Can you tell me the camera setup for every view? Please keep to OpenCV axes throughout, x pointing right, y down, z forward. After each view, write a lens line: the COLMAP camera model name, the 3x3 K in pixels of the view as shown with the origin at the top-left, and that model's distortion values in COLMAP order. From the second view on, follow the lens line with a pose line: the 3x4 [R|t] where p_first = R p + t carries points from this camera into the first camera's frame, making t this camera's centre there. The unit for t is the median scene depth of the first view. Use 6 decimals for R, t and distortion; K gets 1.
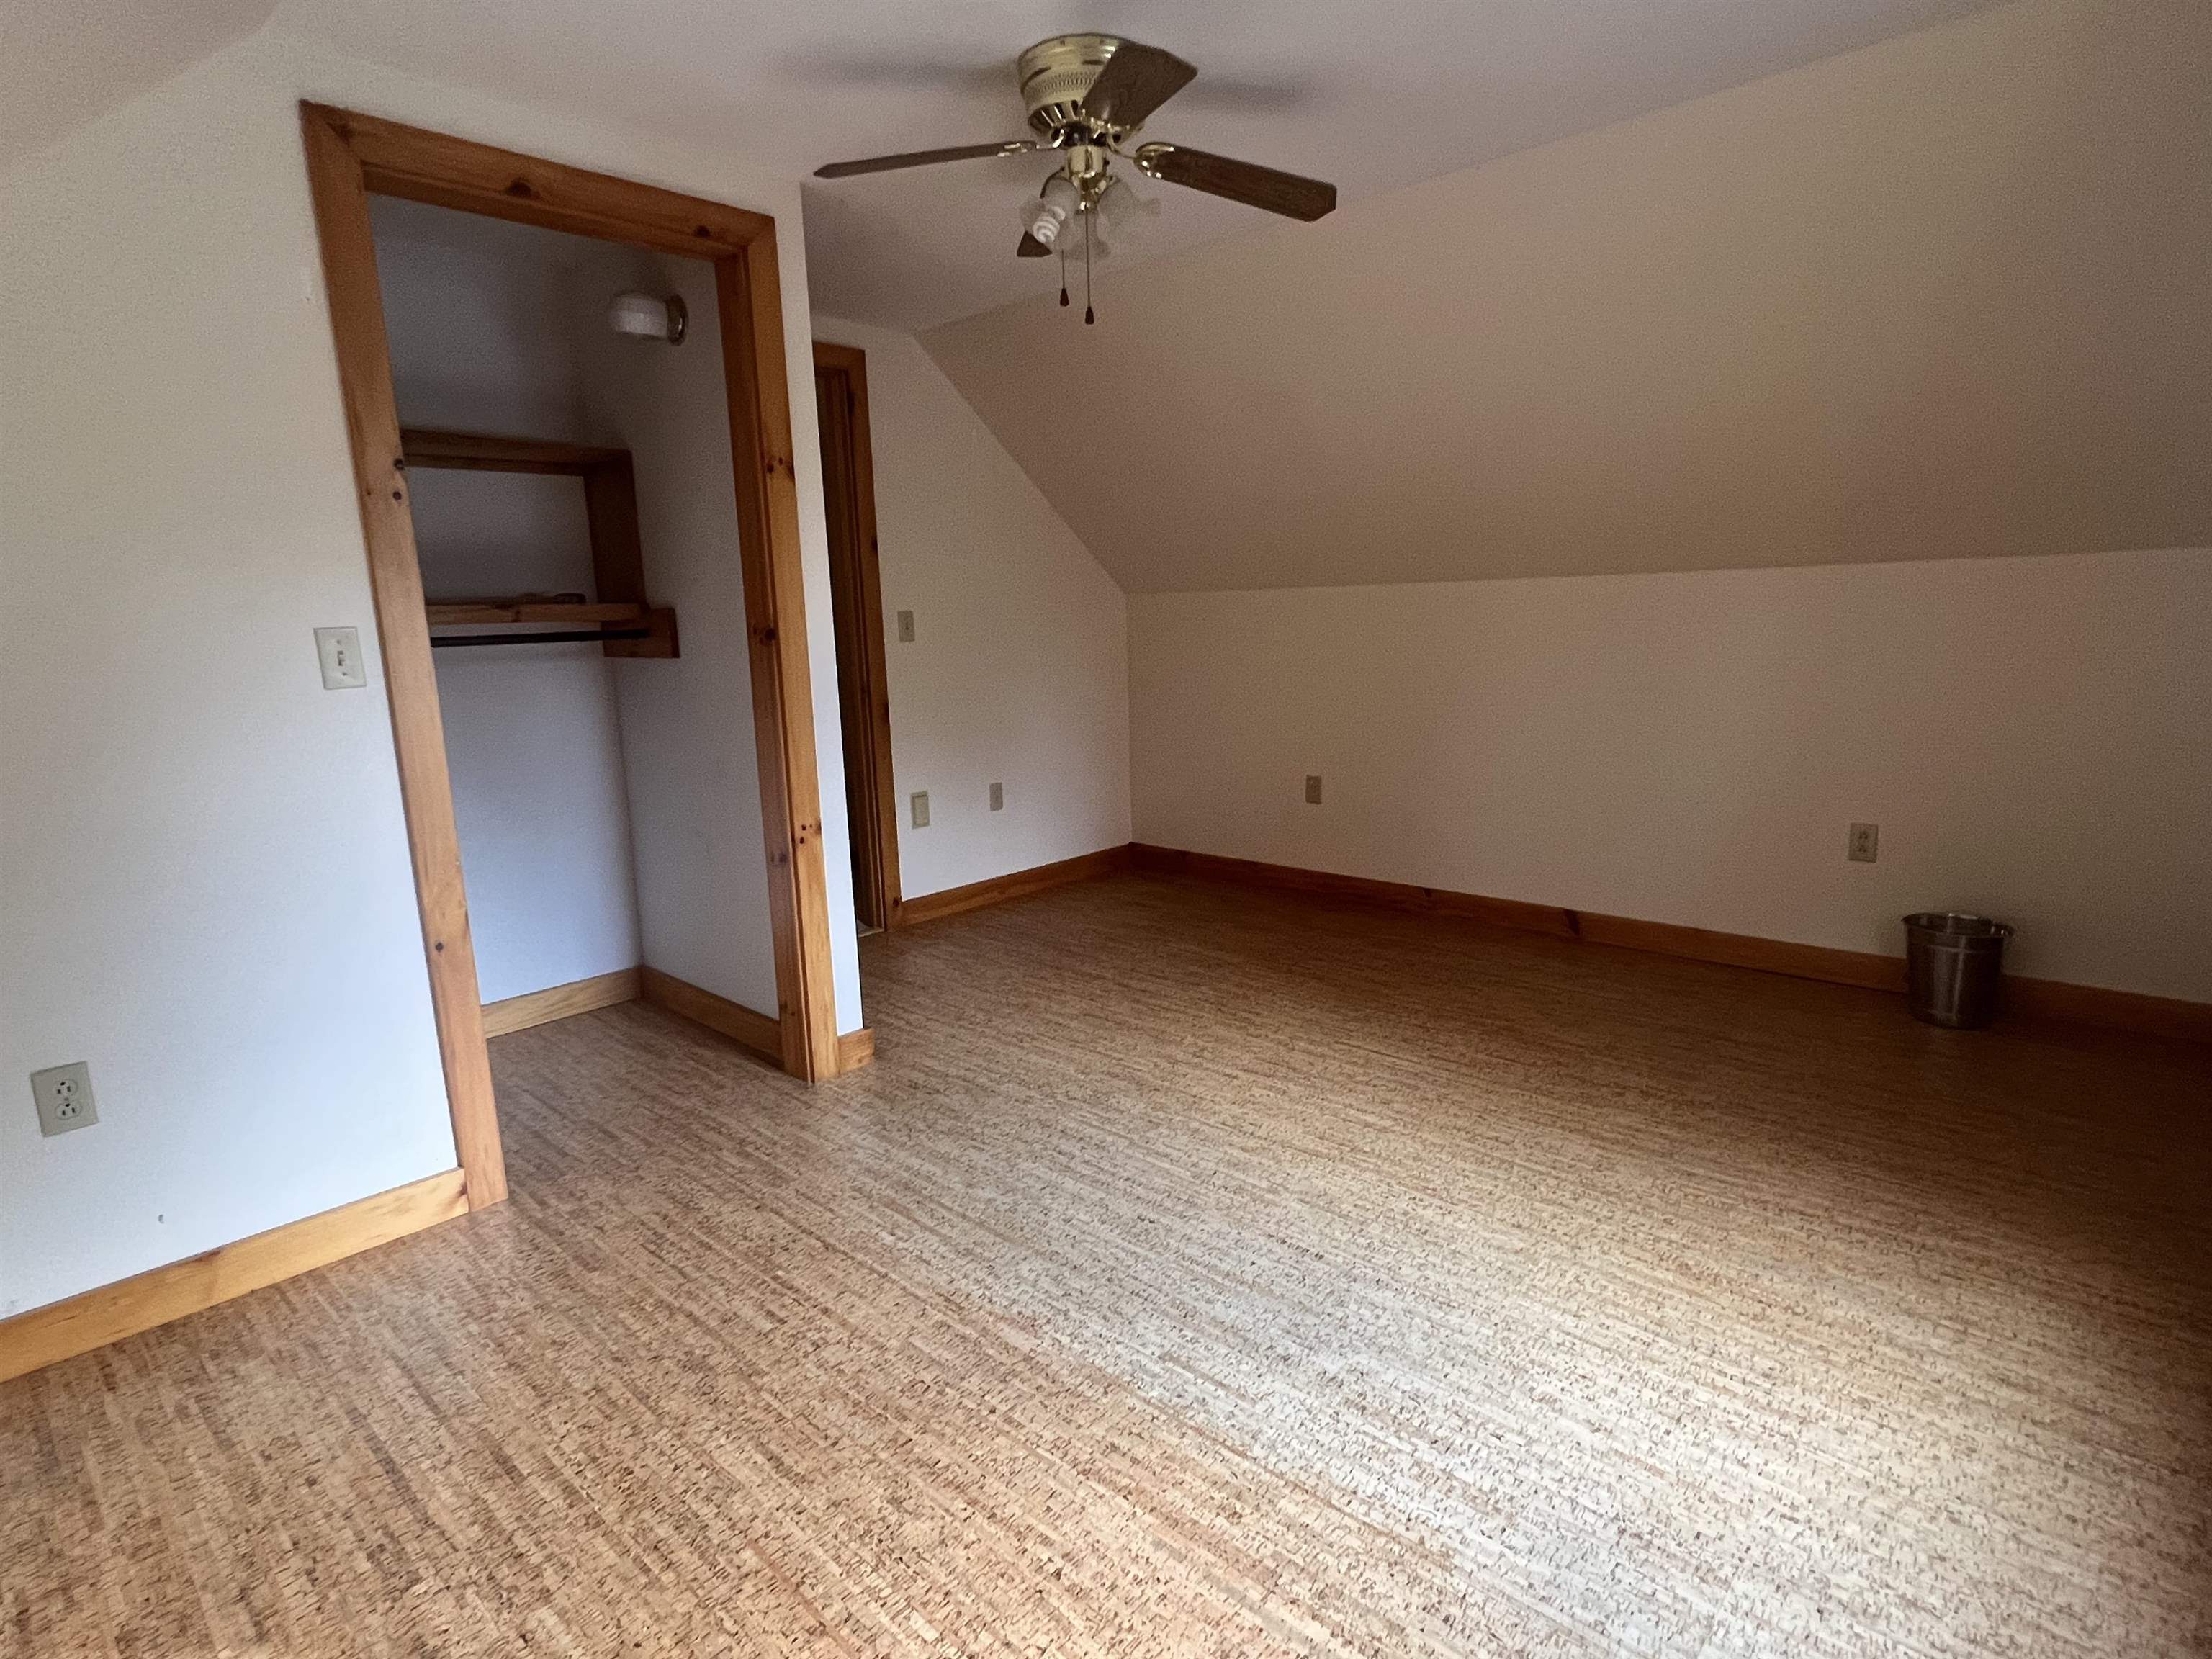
lens RADIAL K [[1137.2, 0, 1097.3], [0, 1137.2, 831.0], [0, 0, 1]] dist [-0.000844, -0.000301]
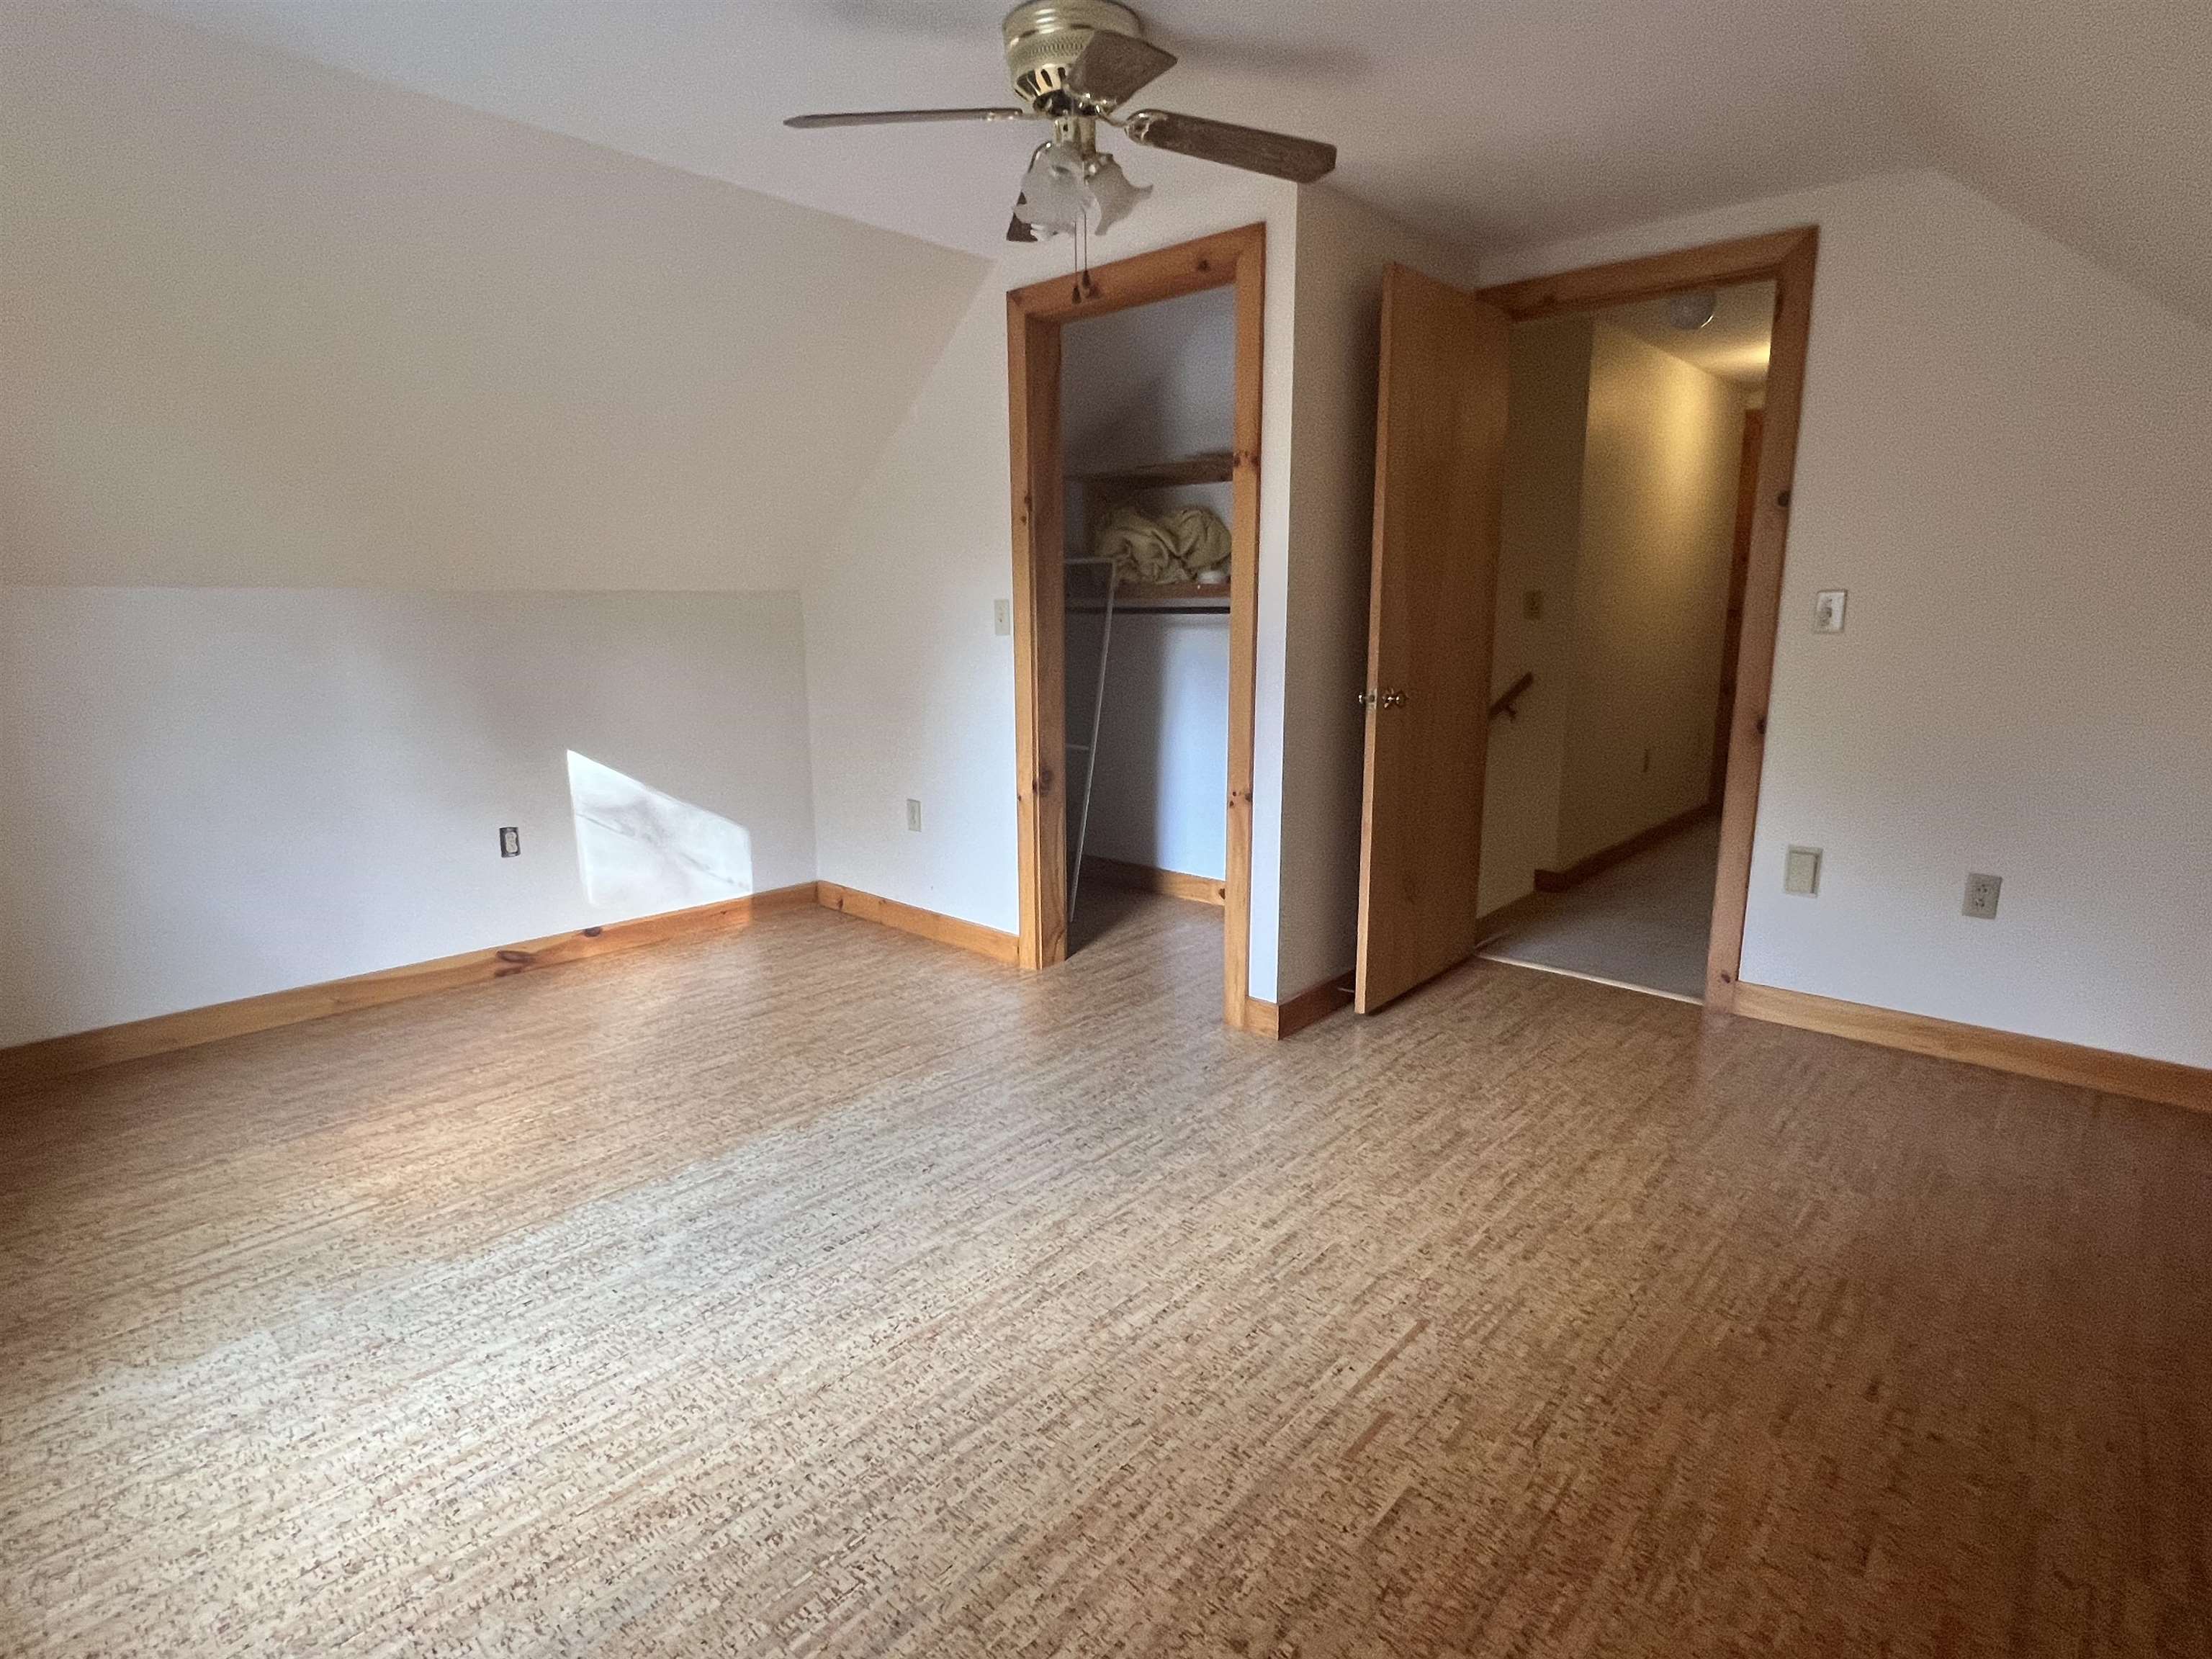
lens RADIAL K [[1137.2, 0, 1097.5], [0, 1137.2, 828.1], [0, 0, 1]] dist [-0.000844, -0.000301]
pose [[0.020981, 0.223134, -0.974562, 1.353075], [-0.185017, 0.958806, 0.215543, -0.302940], [0.982511, 0.175788, 0.061401, 1.359925]]
